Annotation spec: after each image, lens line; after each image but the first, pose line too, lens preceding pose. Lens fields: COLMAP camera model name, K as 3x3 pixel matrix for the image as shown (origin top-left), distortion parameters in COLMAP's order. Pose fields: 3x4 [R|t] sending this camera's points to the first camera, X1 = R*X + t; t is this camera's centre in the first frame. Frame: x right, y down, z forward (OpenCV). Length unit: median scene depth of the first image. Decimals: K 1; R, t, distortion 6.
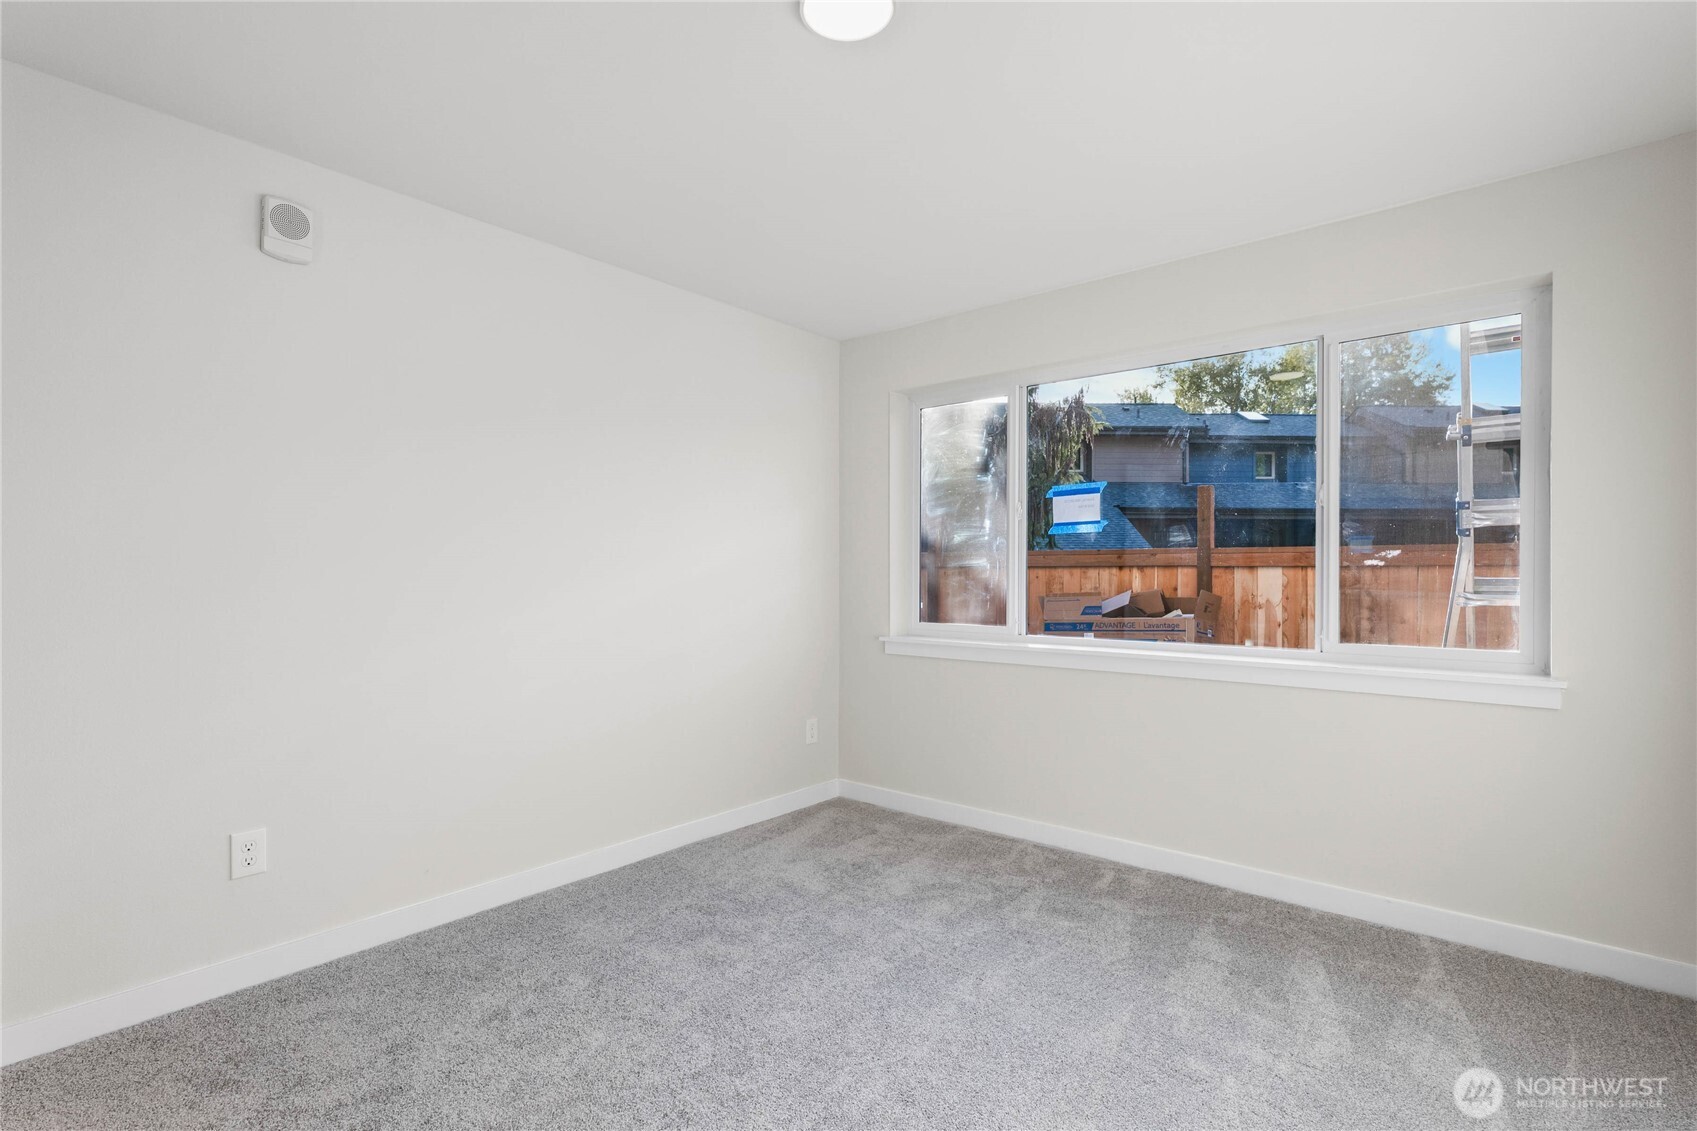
lens RADIAL K [[791.2, 0, 845.7], [0, 791.2, 580.7], [0, 0, 1]] dist [-0.005631, 0.001769]
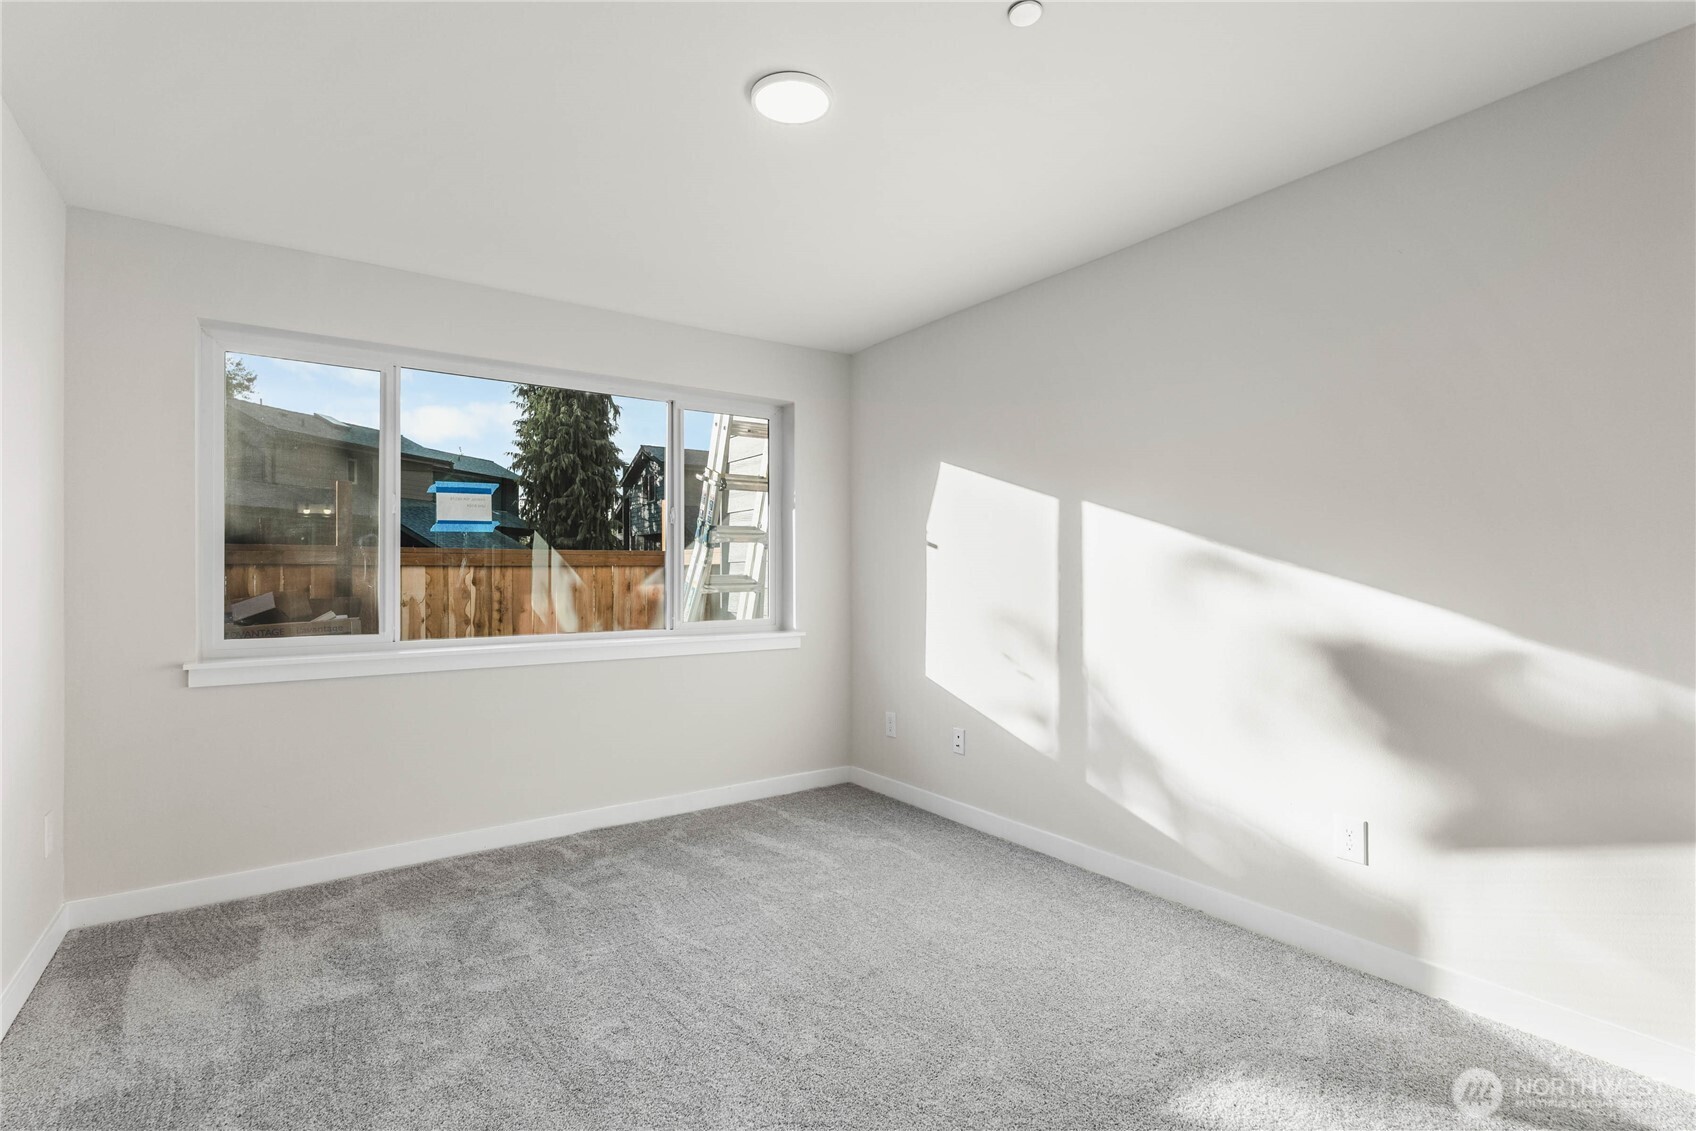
lens RADIAL K [[790.8, 0, 835.8], [0, 790.8, 577.5], [0, 0, 1]] dist [-0.005631, 0.001769]
pose [[0.258642, -0.008302, 0.965938, -0.550209], [0.010435, 0.999929, 0.005800, -0.004504], [-0.965917, 0.008580, 0.258710, 0.307319]]
